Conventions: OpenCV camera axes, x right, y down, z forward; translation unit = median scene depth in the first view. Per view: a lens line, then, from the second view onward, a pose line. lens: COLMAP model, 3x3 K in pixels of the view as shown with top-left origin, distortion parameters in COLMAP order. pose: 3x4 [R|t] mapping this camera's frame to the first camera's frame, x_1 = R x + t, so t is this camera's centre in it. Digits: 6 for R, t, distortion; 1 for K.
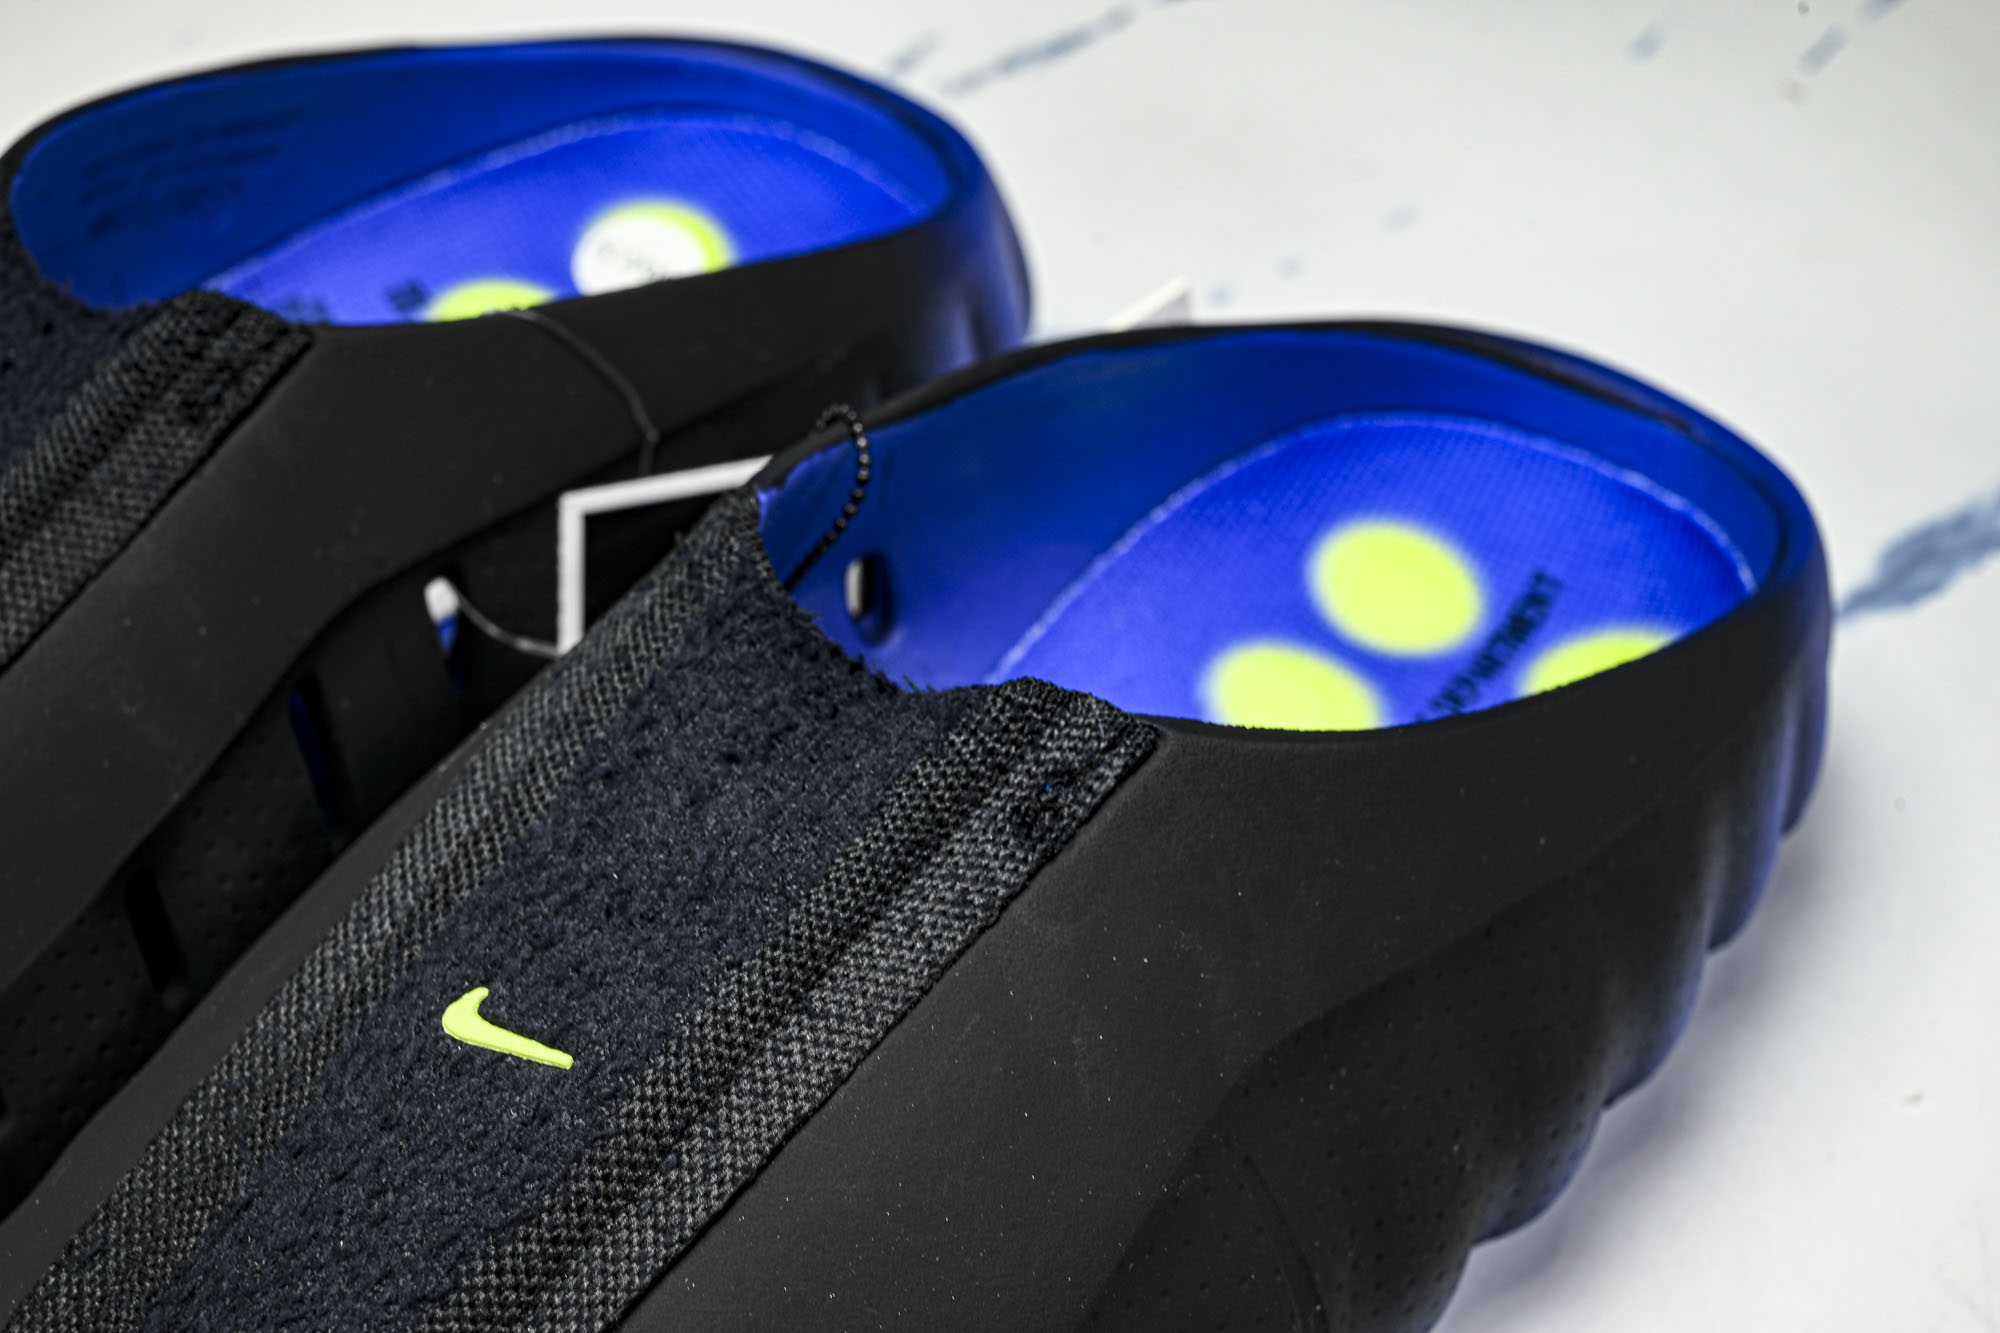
lens RADIAL K [[3503.8, 0, 996.4], [0, 3503.8, 649.0], [0, 0, 1]] dist [-0.019868, 0.000000]
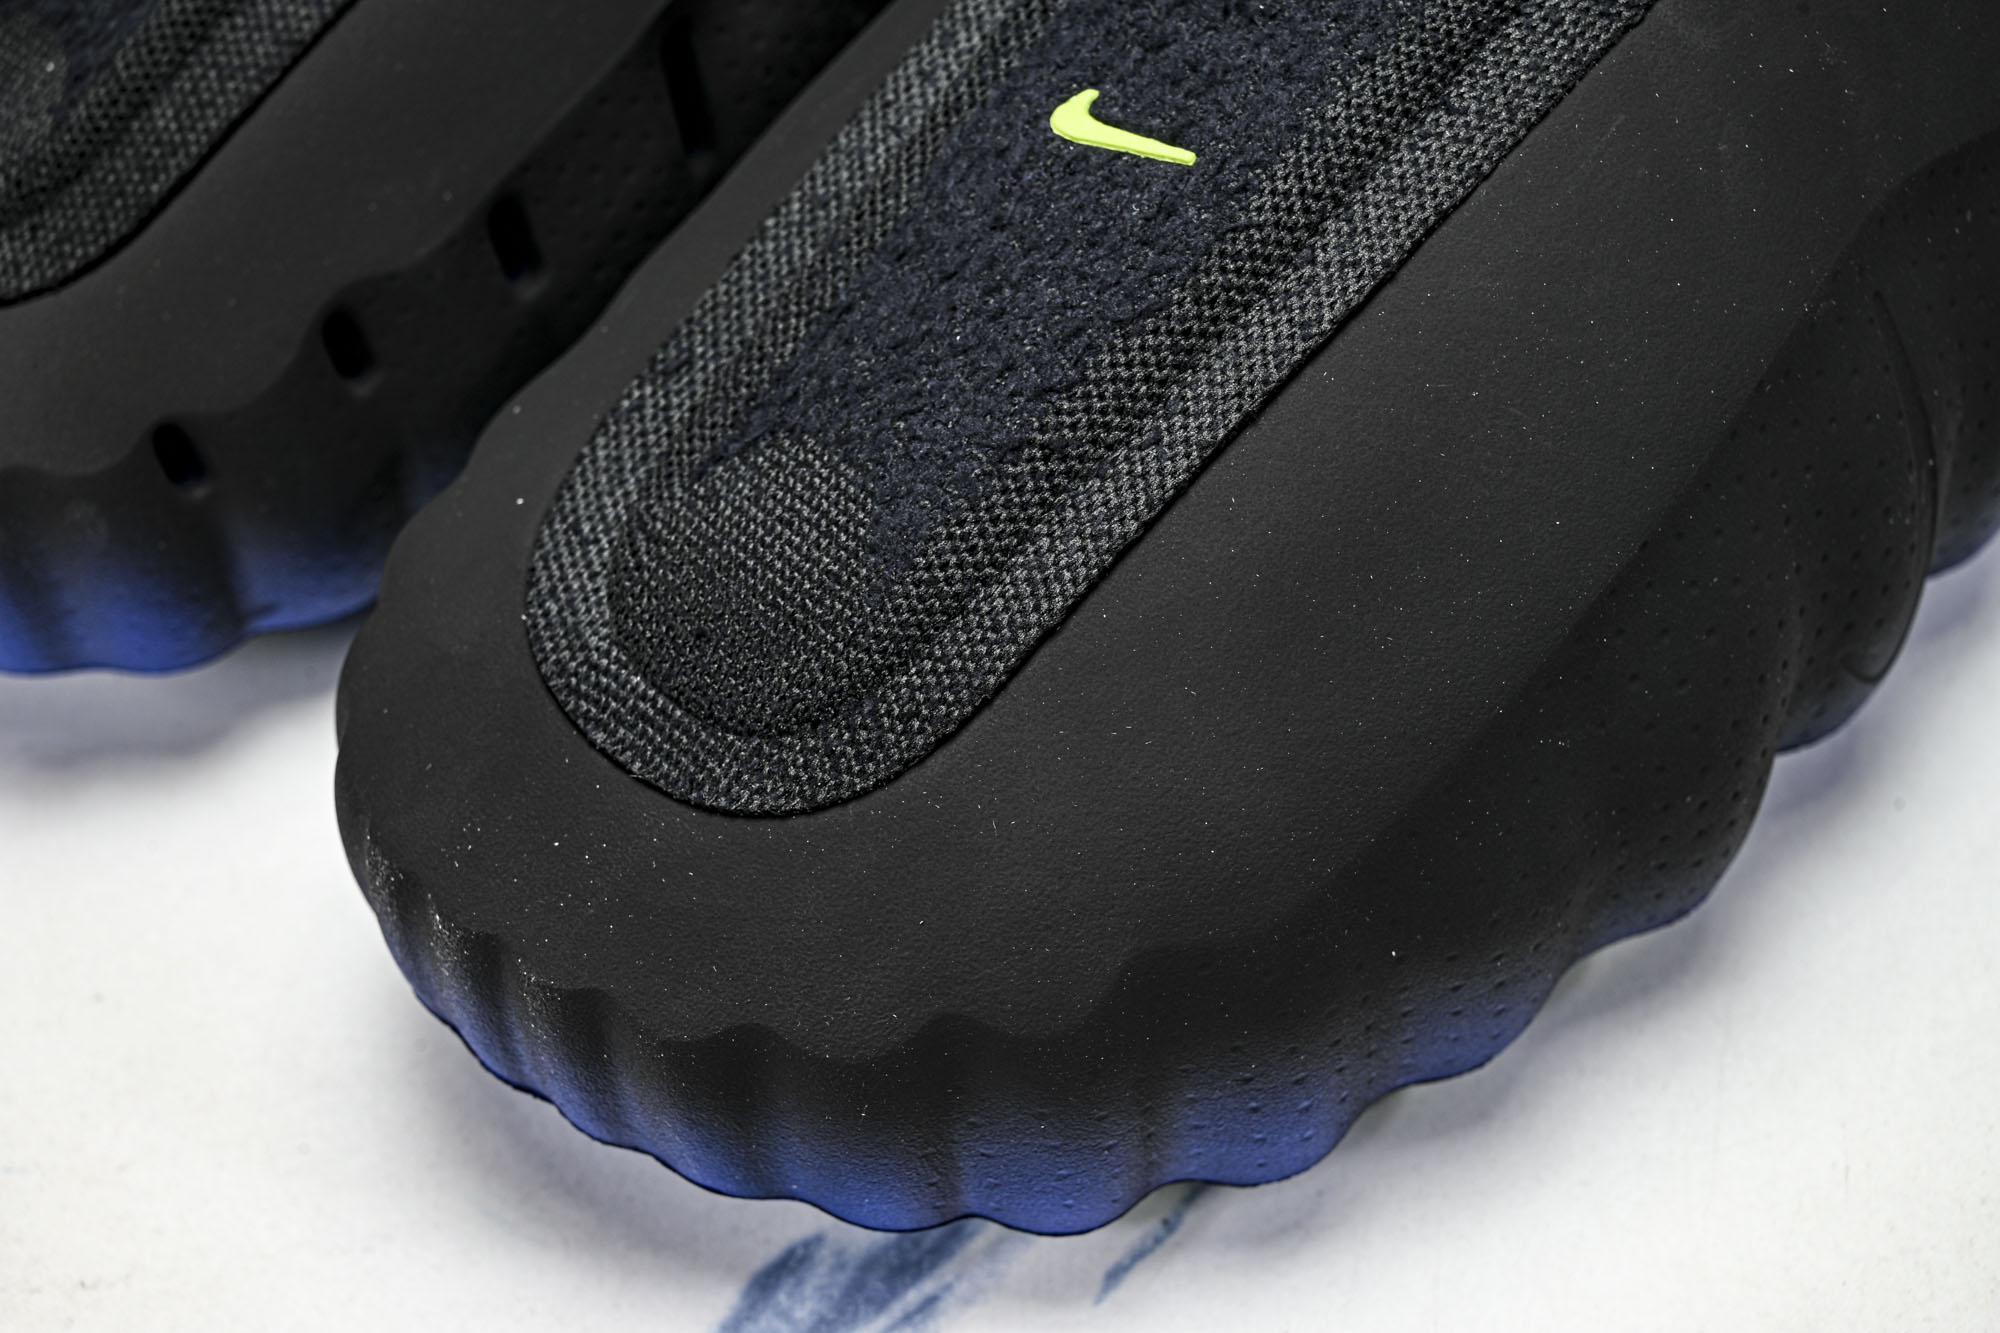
lens RADIAL K [[3503.8, 0, 994.4], [0, 3503.8, 678.8], [0, 0, 1]] dist [-0.019868, 0.000000]
pose [[0.999389, 0.019815, -0.028781, -0.142869], [-0.016273, 0.992822, 0.118490, 0.143784], [0.030922, -0.117950, 0.992538, 0.031974]]
